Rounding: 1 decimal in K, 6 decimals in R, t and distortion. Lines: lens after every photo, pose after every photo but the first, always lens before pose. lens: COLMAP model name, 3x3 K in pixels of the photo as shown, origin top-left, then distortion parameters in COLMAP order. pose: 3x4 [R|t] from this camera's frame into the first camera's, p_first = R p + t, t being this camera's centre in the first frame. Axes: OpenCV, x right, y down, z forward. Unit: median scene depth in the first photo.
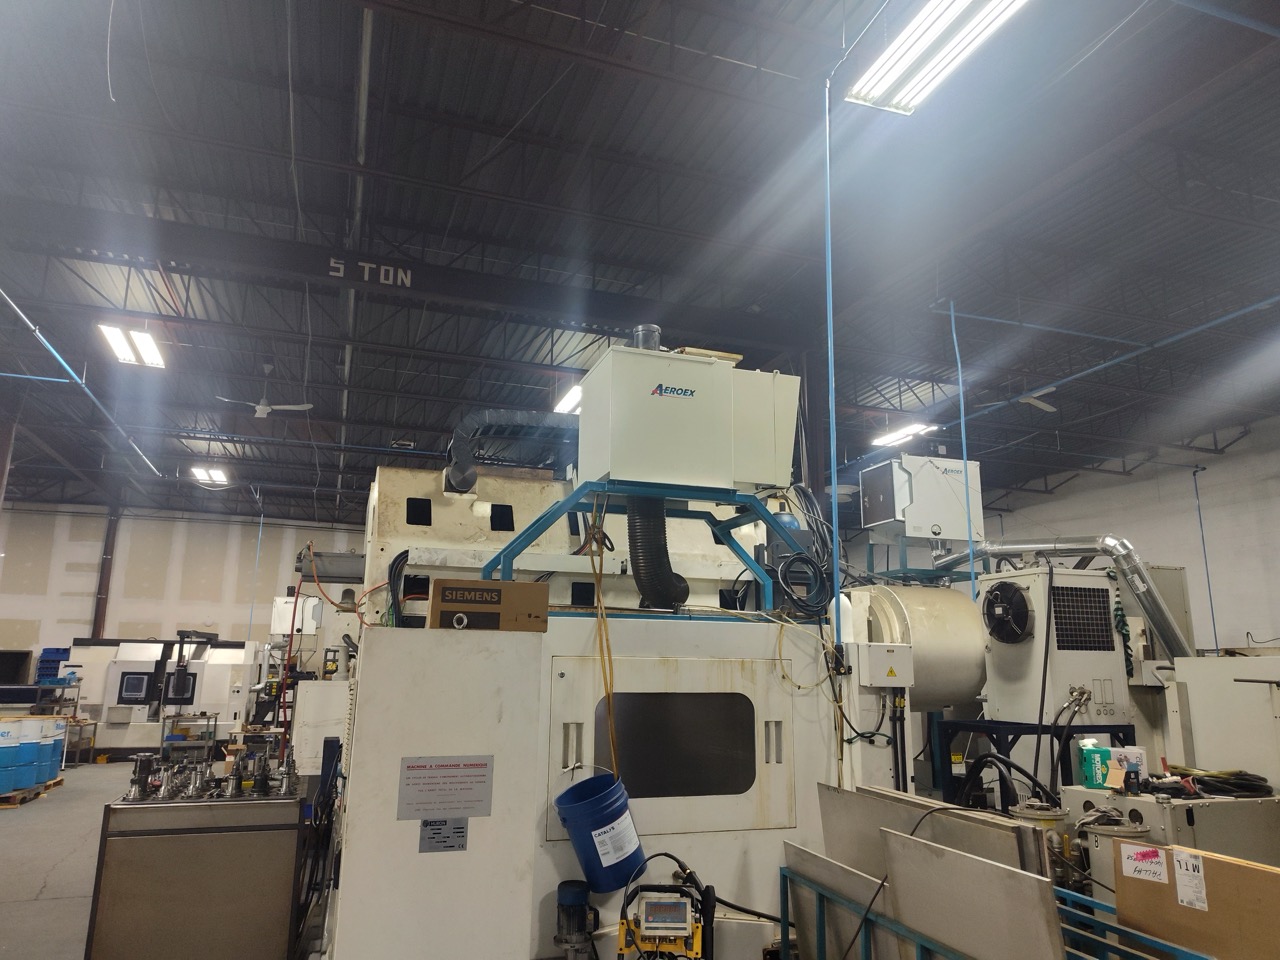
lens RADIAL K [[864.5, 0, 634.6], [0, 864.5, 486.2], [0, 0, 1]] dist [0.054660, -0.061664]
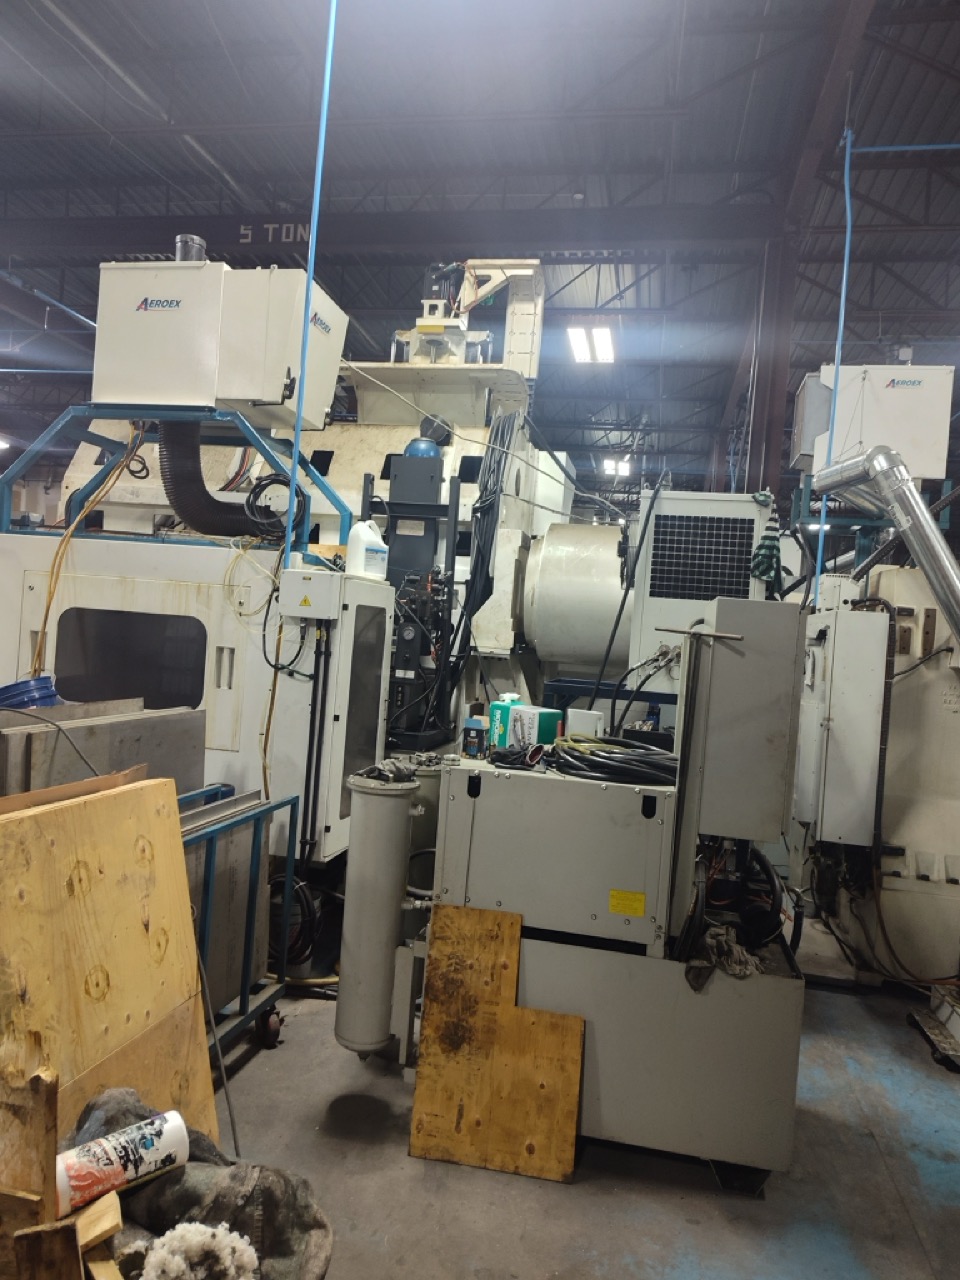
lens RADIAL K [[877.8, 0, 483.5], [0, 877.8, 665.9], [0, 0, 1]] dist [0.002737, -0.002600]
pose [[0.852588, 0.074290, -0.517277, 0.781017], [0.037879, 0.978455, 0.202955, 0.085911], [0.521210, -0.192631, 0.831405, 0.274924]]
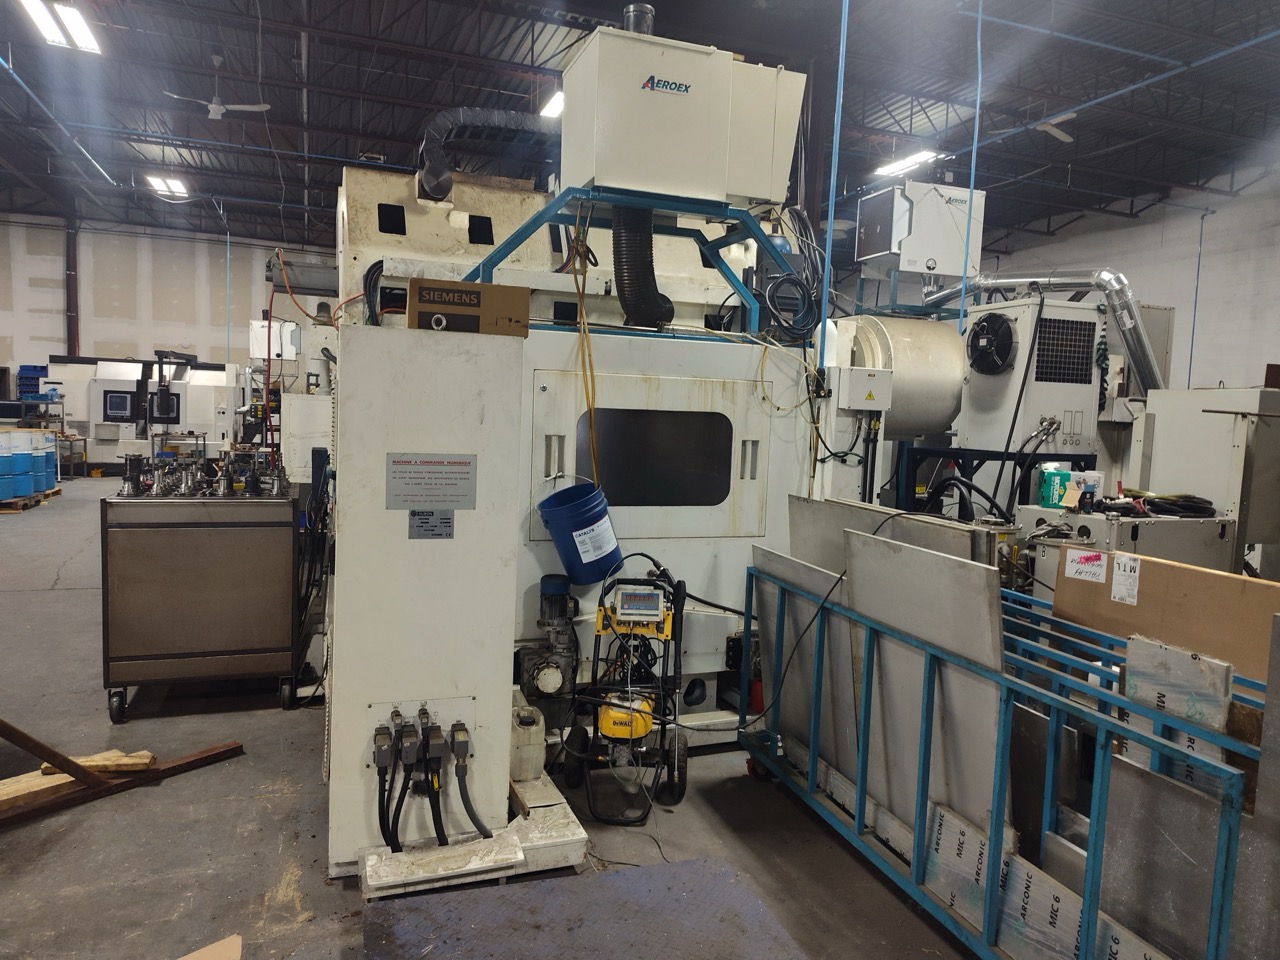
lens RADIAL K [[864.5, 0, 634.6], [0, 864.5, 486.2], [0, 0, 1]] dist [0.054660, -0.061664]
pose [[0.999486, 0.023221, 0.022102, 0.001179], [-0.028571, 0.957922, 0.285604, 0.028856], [-0.014540, -0.286088, 0.958093, 0.004573]]
